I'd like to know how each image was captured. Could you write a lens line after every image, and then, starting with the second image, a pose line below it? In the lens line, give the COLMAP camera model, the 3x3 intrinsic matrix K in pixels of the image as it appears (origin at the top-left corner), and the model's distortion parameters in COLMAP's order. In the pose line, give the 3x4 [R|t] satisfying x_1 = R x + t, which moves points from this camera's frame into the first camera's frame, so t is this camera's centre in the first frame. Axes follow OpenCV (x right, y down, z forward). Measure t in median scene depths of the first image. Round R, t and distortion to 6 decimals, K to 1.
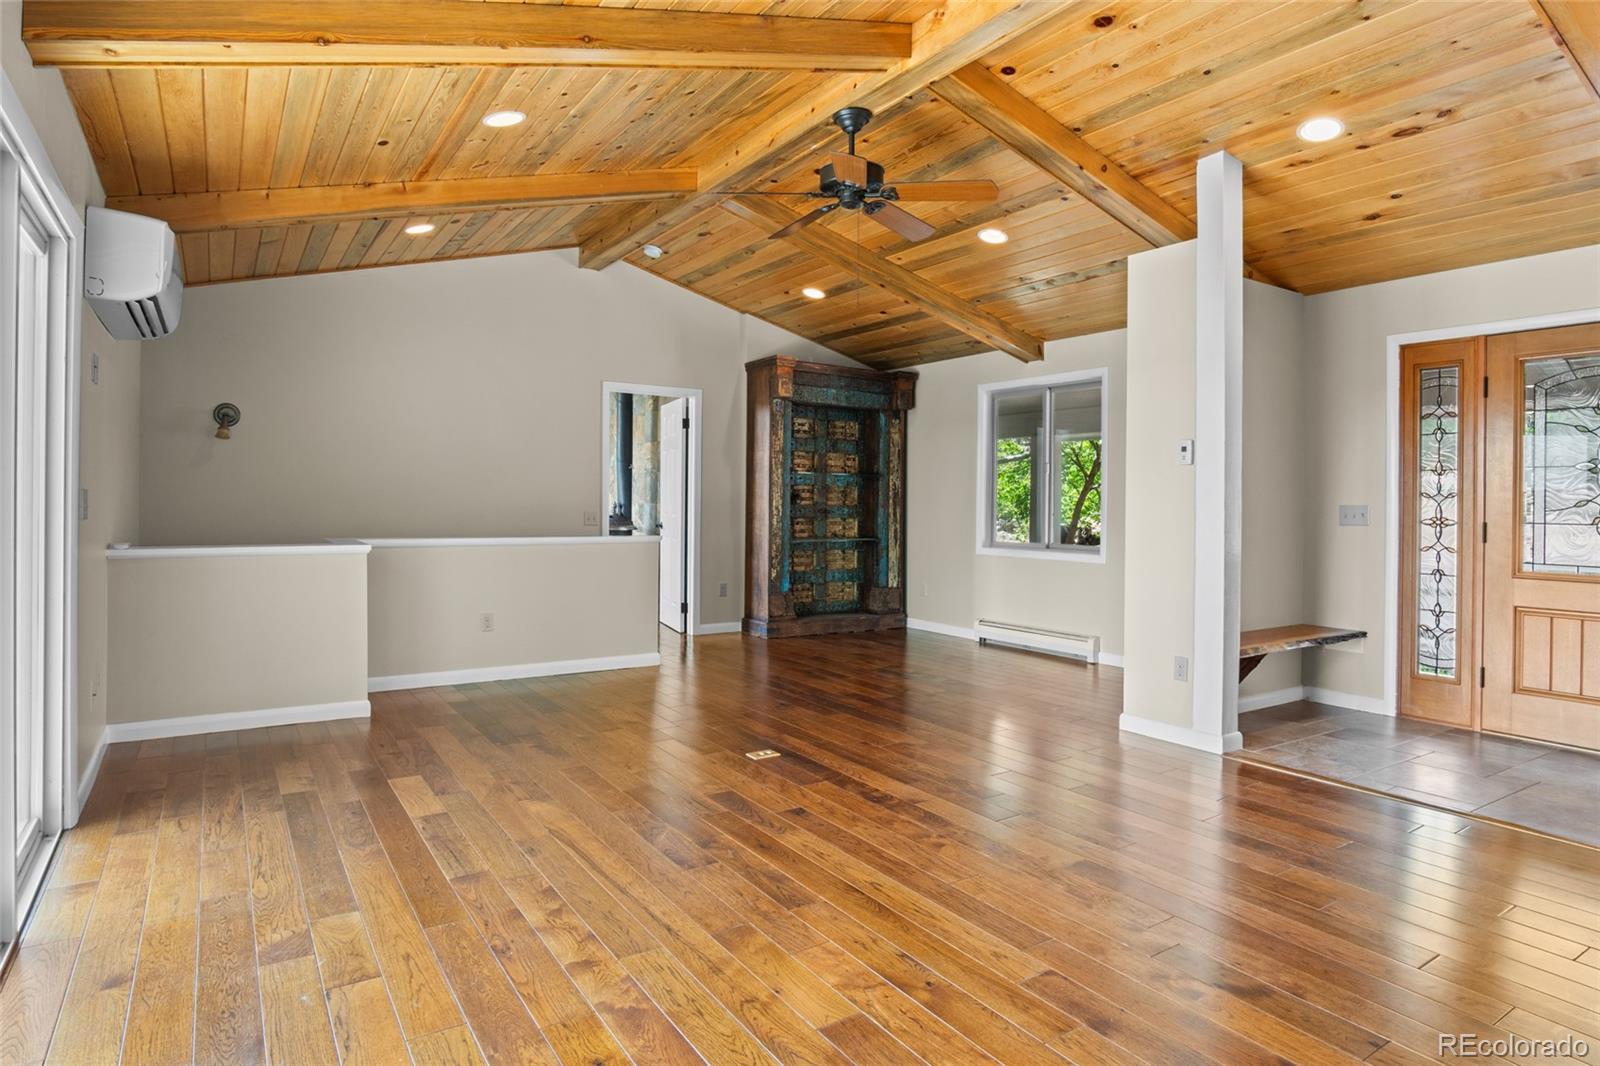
lens RADIAL K [[878.9, 0, 792.2], [0, 878.9, 519.2], [0, 0, 1]] dist [-0.028435, 0.006342]
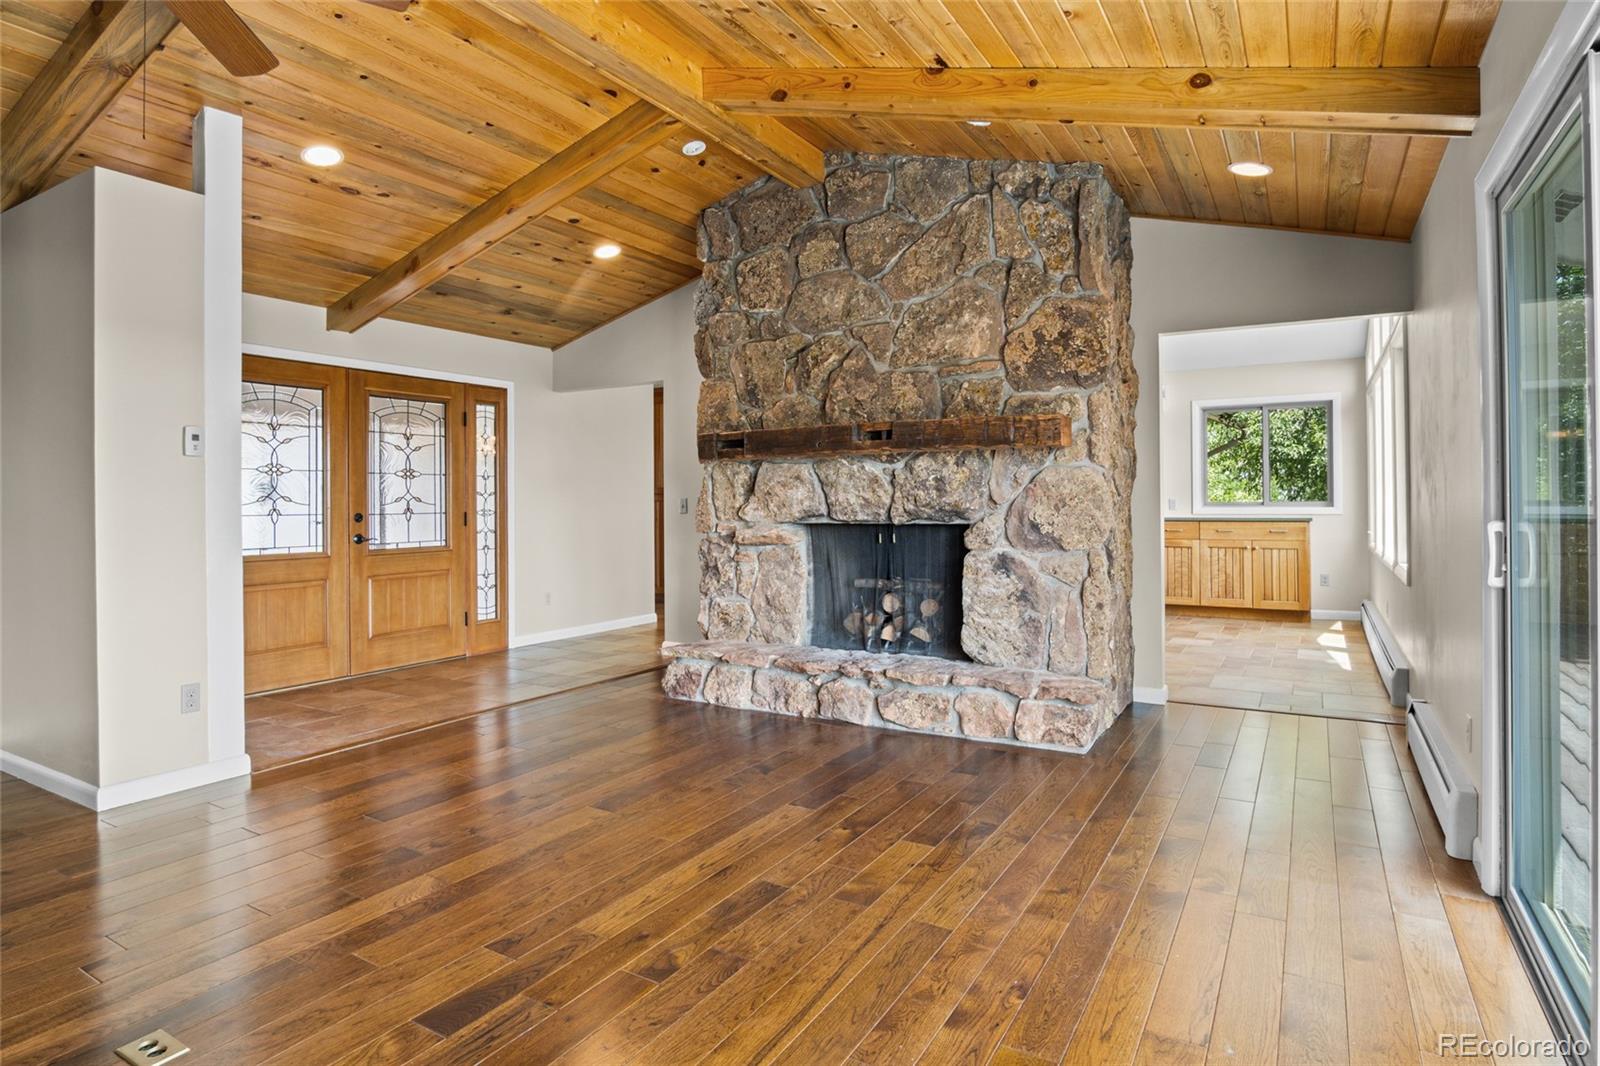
lens RADIAL K [[878.9, 0, 785.3], [0, 878.9, 486.3], [0, 0, 1]] dist [-0.028435, 0.006342]
pose [[-0.429959, 0.009580, 0.902797, -0.879458], [0.019757, 0.999804, -0.001200, -0.030715], [-0.902632, 0.017320, -0.430065, 1.335302]]
